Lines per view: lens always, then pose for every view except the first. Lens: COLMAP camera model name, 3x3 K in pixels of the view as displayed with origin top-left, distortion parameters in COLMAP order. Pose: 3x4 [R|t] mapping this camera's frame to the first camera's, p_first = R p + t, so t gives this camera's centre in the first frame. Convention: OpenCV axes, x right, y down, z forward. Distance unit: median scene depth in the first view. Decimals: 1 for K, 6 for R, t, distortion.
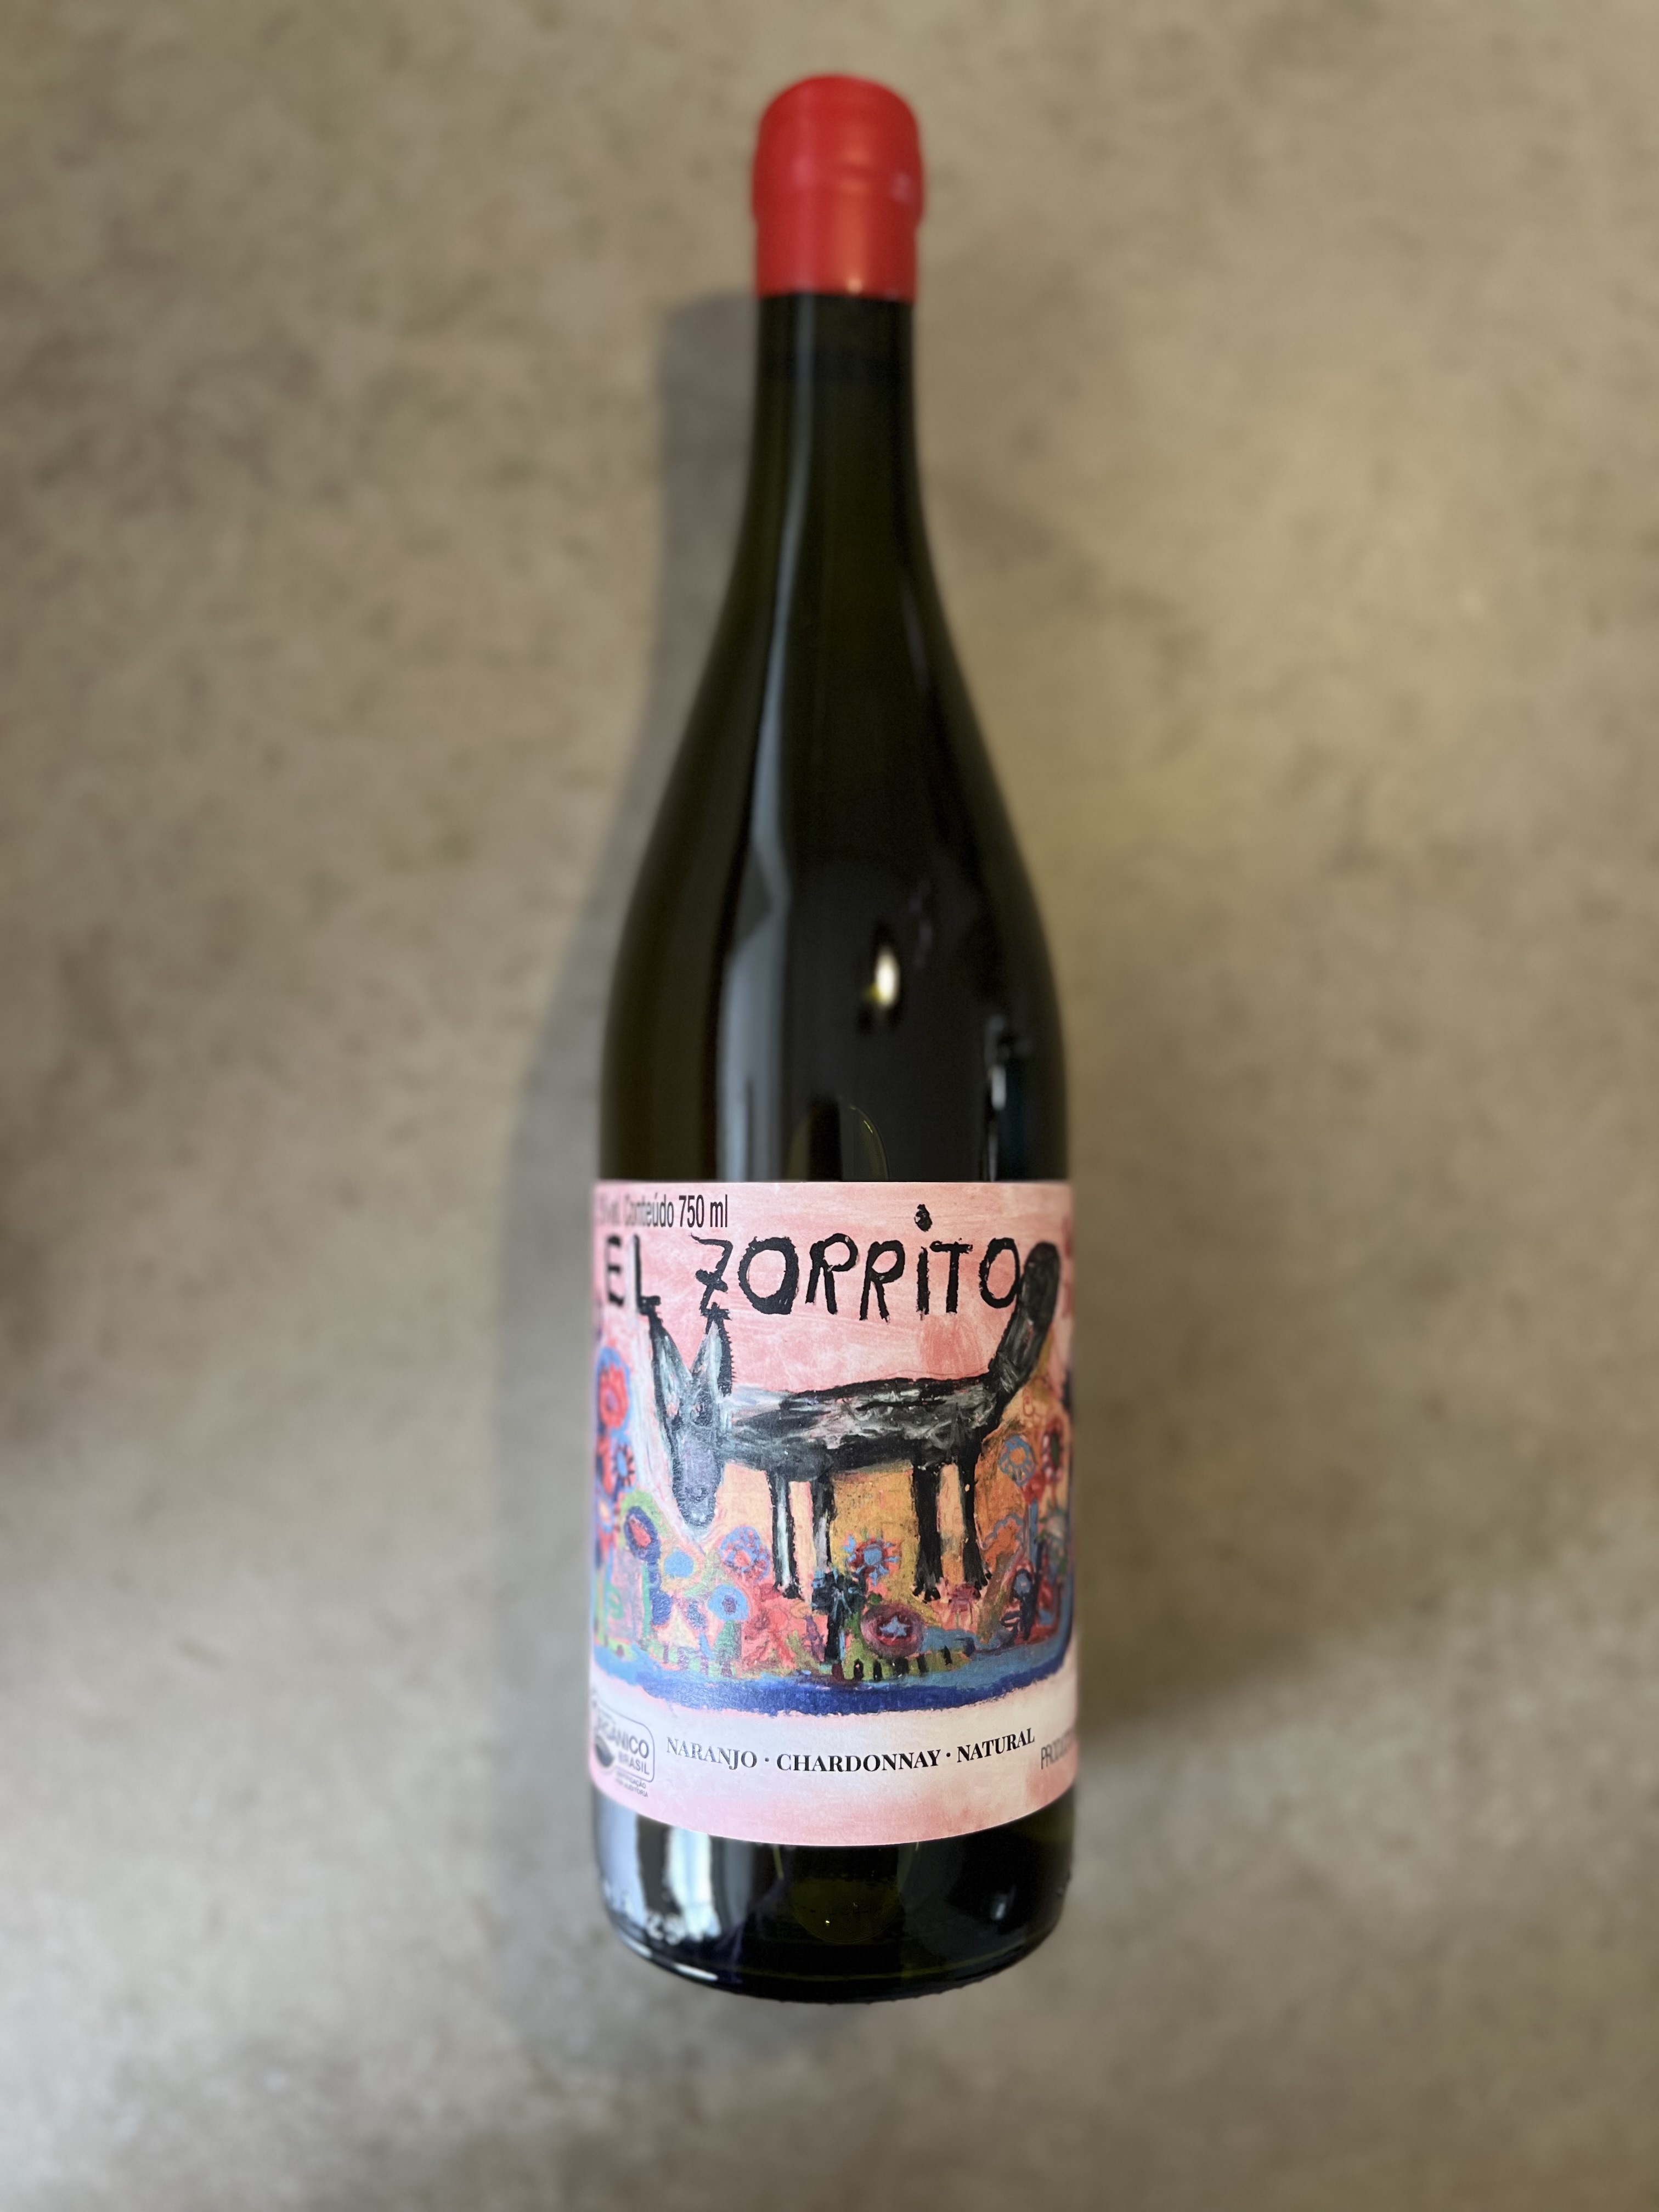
lens RADIAL K [[1570.6, 0, 835.3], [0, 1570.6, 1150.9], [0, 0, 1]] dist [0.001576, -0.020626]
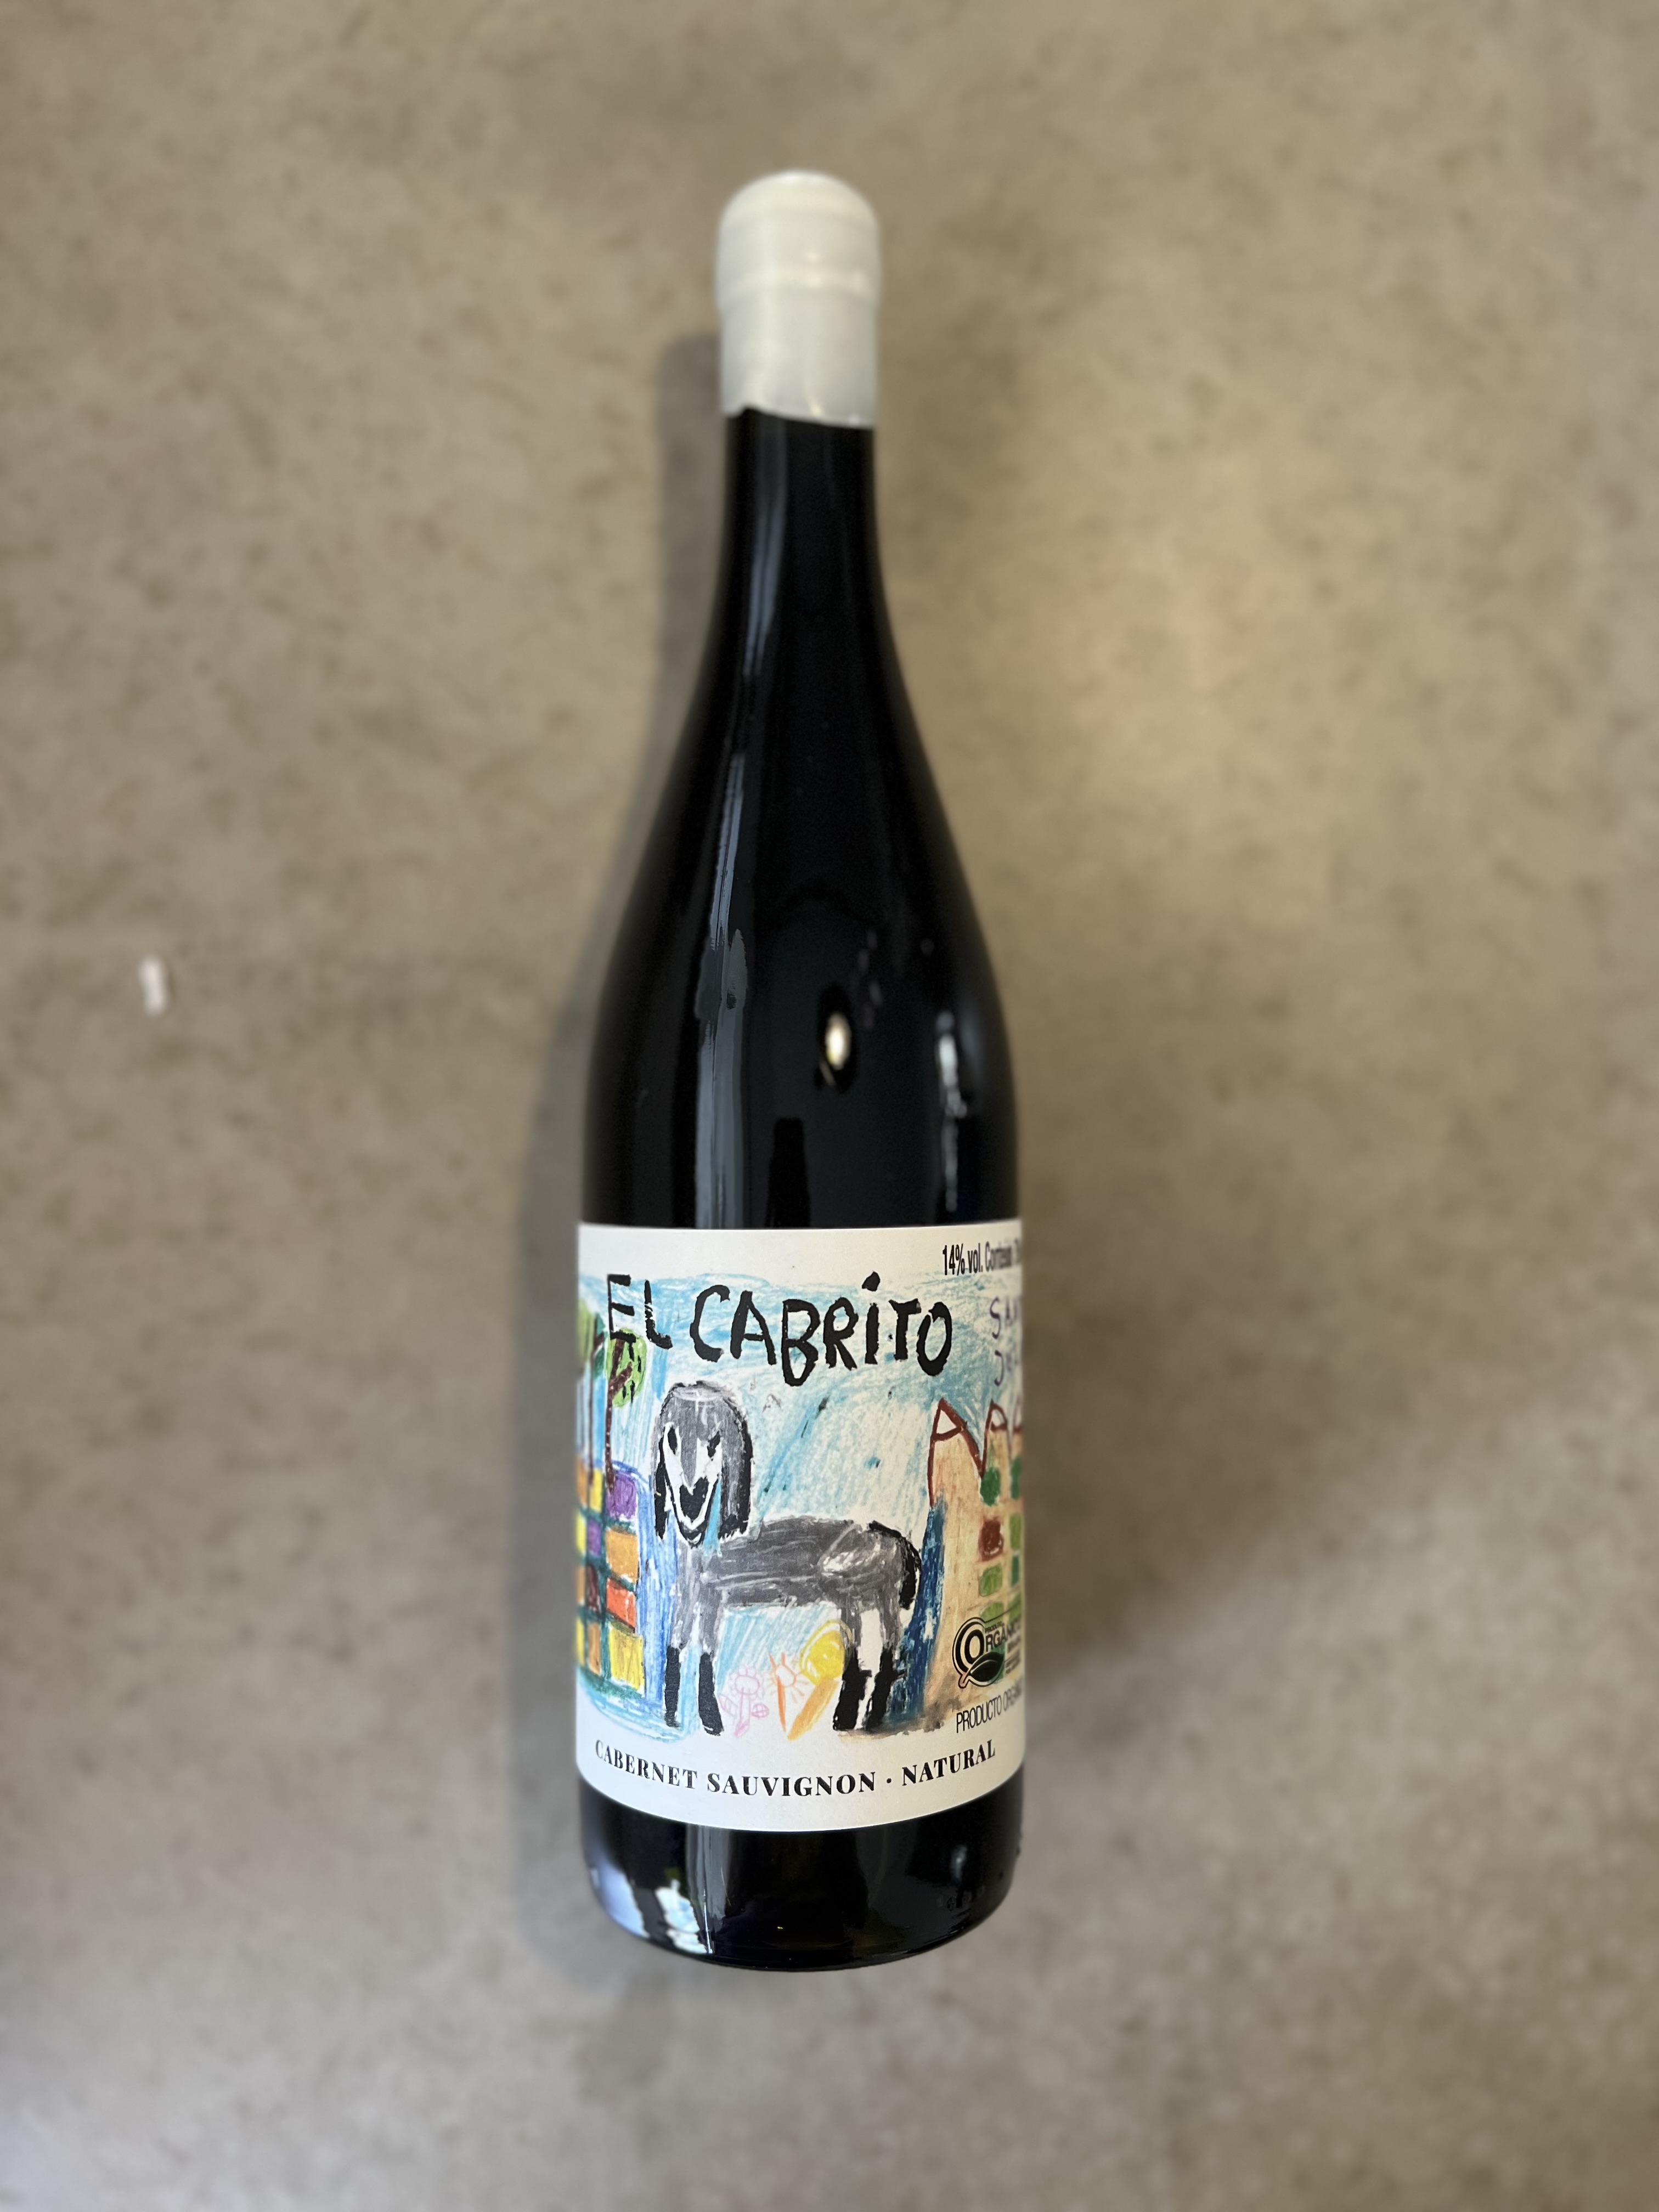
lens RADIAL K [[1570.6, 0, 834.7], [0, 1570.6, 1142.0], [0, 0, 1]] dist [0.001576, -0.020626]
pose [[0.995371, -0.092587, 0.025776, 0.198056], [0.091467, 0.994934, 0.041706, -0.375339], [-0.029507, -0.039155, 0.998797, -0.049185]]
